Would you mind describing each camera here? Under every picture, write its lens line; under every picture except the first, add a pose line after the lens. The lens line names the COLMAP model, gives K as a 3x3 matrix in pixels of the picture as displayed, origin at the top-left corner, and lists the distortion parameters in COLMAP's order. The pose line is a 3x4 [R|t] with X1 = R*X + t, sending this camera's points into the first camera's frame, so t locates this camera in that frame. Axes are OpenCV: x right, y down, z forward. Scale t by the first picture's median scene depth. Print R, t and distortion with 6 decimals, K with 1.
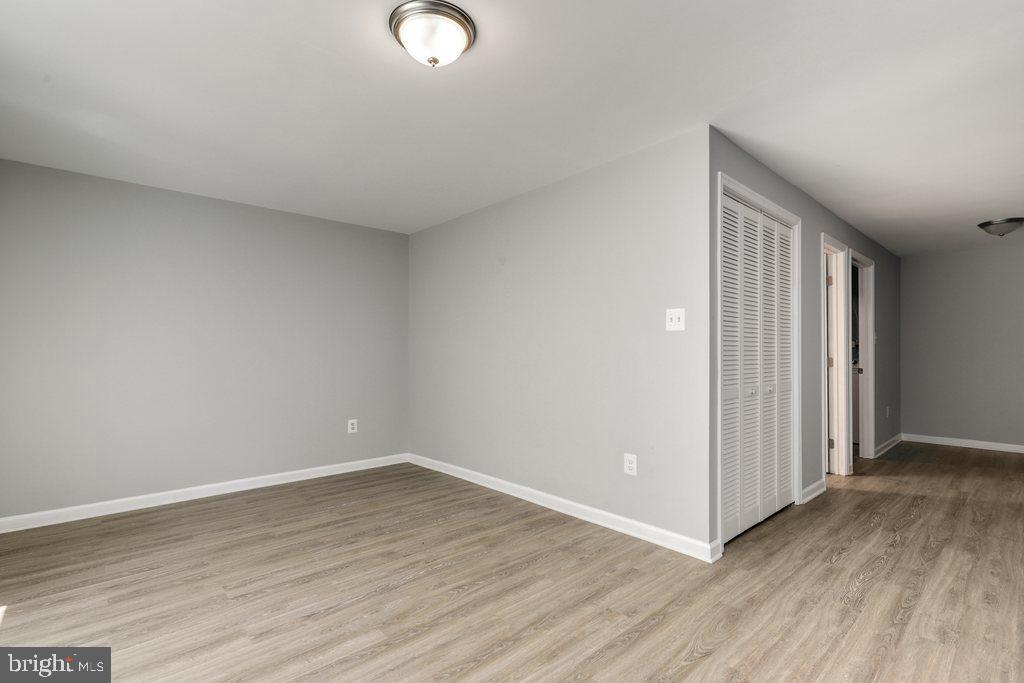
lens RADIAL K [[464.9, 0, 511.8], [0, 464.9, 349.9], [0, 0, 1]] dist [0.000082, -0.000235]
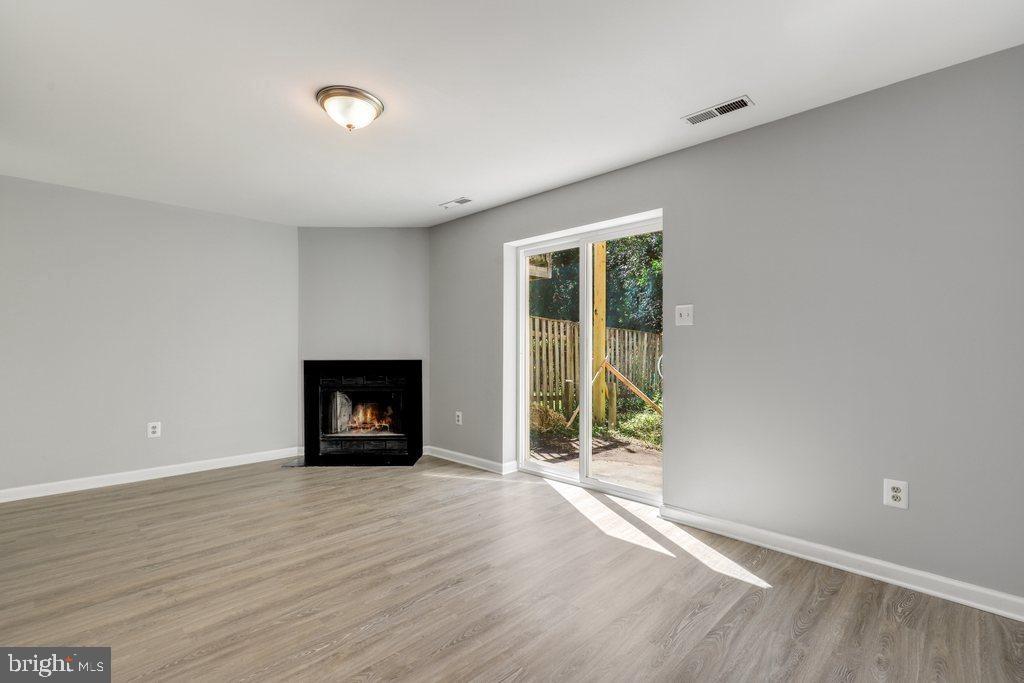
lens RADIAL K [[464.9, 0, 511.8], [0, 464.9, 349.9], [0, 0, 1]] dist [0.000082, -0.000235]
pose [[-0.998428, 0.004748, -0.055846, -0.490957], [0.004799, 0.999988, -0.000784, 0.019569], [0.055841, -0.001051, -0.998439, 2.066208]]
